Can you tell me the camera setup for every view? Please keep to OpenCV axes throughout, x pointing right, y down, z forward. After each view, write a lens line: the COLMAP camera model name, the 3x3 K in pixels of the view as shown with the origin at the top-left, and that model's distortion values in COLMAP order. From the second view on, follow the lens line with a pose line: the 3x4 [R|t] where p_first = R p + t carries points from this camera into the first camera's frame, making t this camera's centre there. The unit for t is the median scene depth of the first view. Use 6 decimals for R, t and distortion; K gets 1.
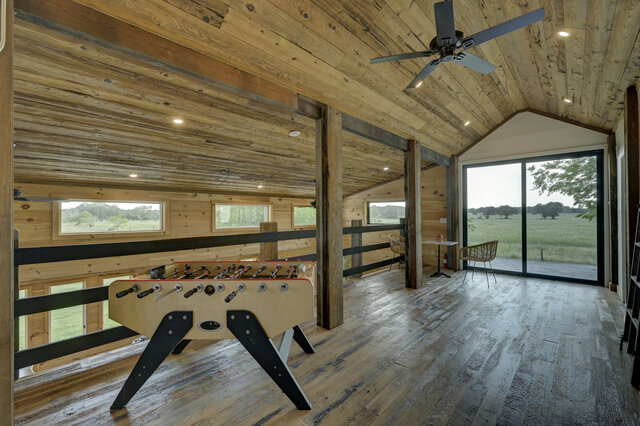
lens RADIAL K [[278.6, 0, 319.7], [0, 278.6, 212.1], [0, 0, 1]] dist [0.012034, -0.000696]
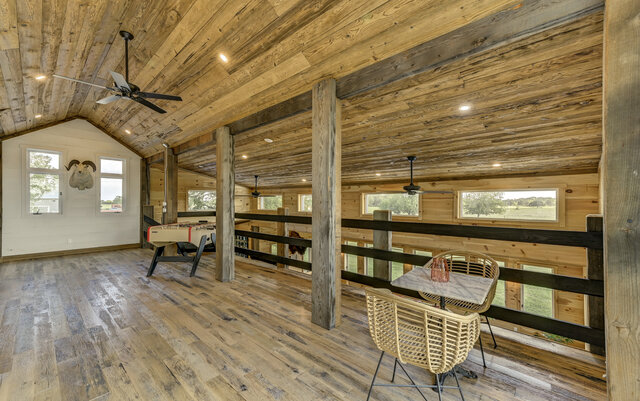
lens RADIAL K [[262.7, 0, 321.7], [0, 262.7, 204.1], [0, 0, 1]] dist [0.025104, 0.000019]
pose [[0.000882, 0.012528, -0.999921, 1.216178], [0.004471, 0.999911, 0.012532, 0.002408], [0.999990, -0.004482, 0.000826, 1.319728]]
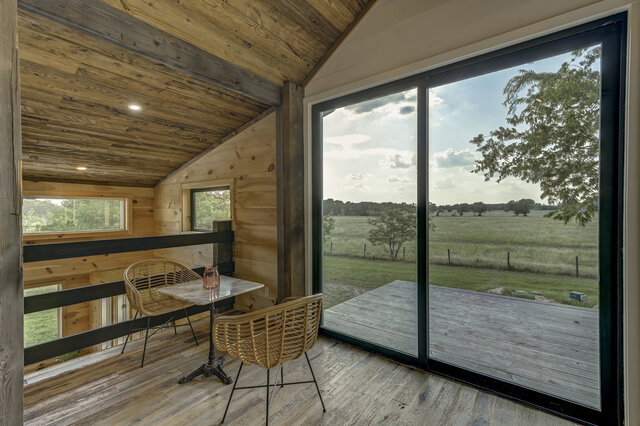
lens RADIAL K [[283.0, 0, 321.6], [0, 283.0, 210.4], [0, 0, 1]] dist [0.021224, 0.000269]
pose [[0.997332, 0.000177, 0.073004, 0.065012], [-0.000497, 0.999990, 0.004365, 0.000015], [-0.073002, -0.004390, 0.997322, 0.070327]]
